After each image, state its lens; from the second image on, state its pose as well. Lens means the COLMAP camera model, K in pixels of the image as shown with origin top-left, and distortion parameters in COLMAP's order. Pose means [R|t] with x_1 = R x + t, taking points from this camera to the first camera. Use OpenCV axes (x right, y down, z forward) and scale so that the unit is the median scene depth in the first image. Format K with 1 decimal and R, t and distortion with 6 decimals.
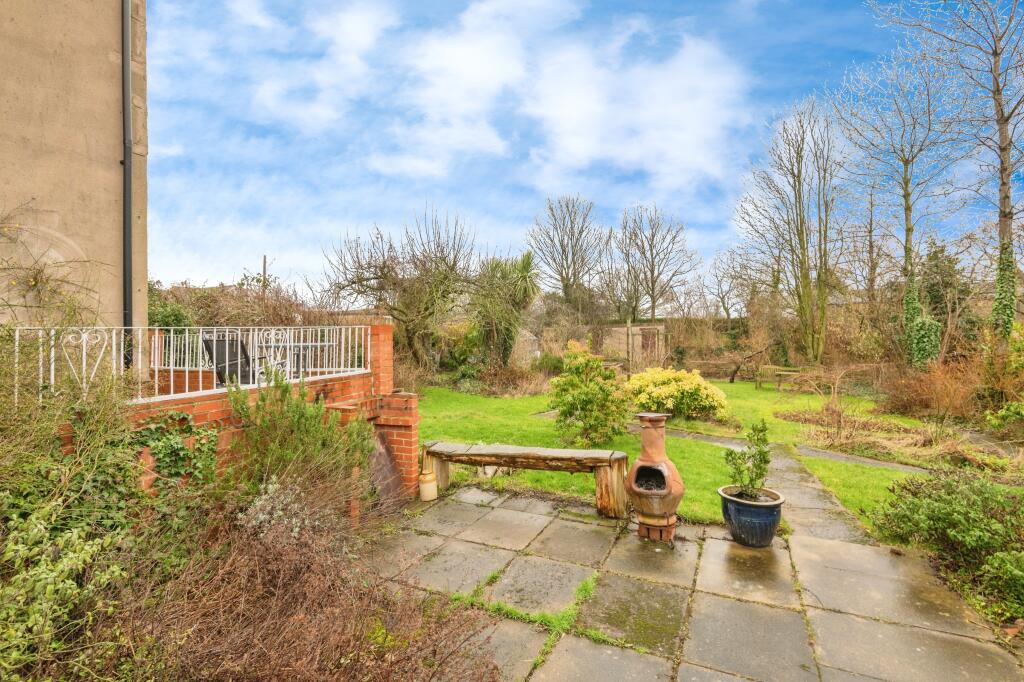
lens RADIAL K [[466.1, 0, 507.6], [0, 466.1, 337.8], [0, 0, 1]] dist [0.000932, -0.000354]
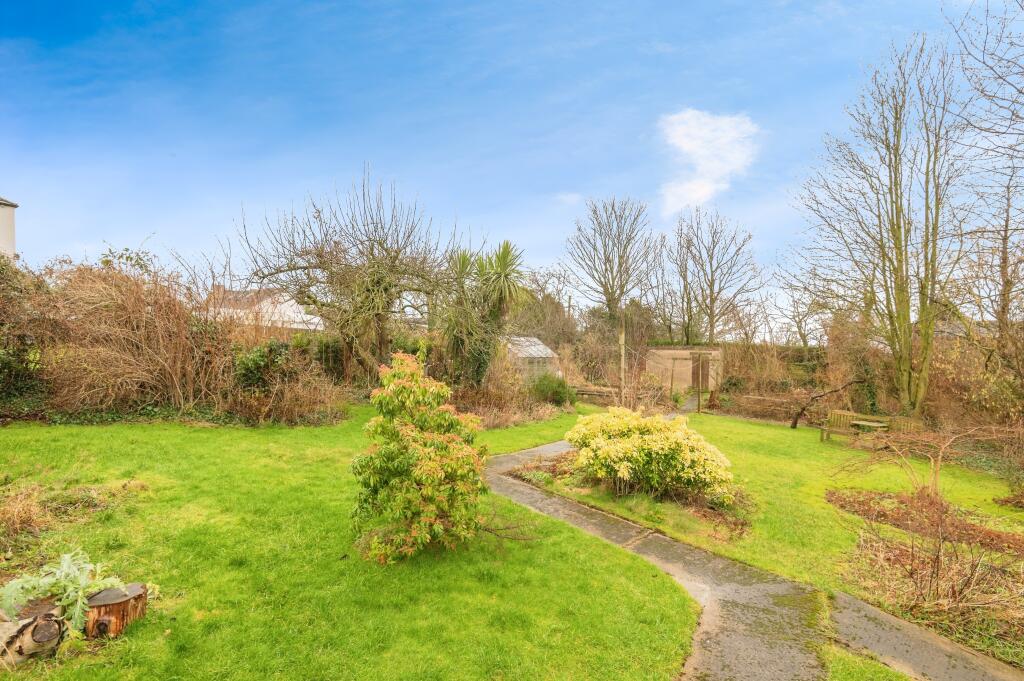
lens RADIAL K [[466.1, 0, 516.5], [0, 466.1, 343.2], [0, 0, 1]] dist [0.000932, -0.000354]
pose [[0.988992, 0.055902, -0.137001, 0.143981], [-0.059400, 0.998001, -0.021576, -0.000001], [0.135521, 0.029476, 0.990336, 0.196677]]
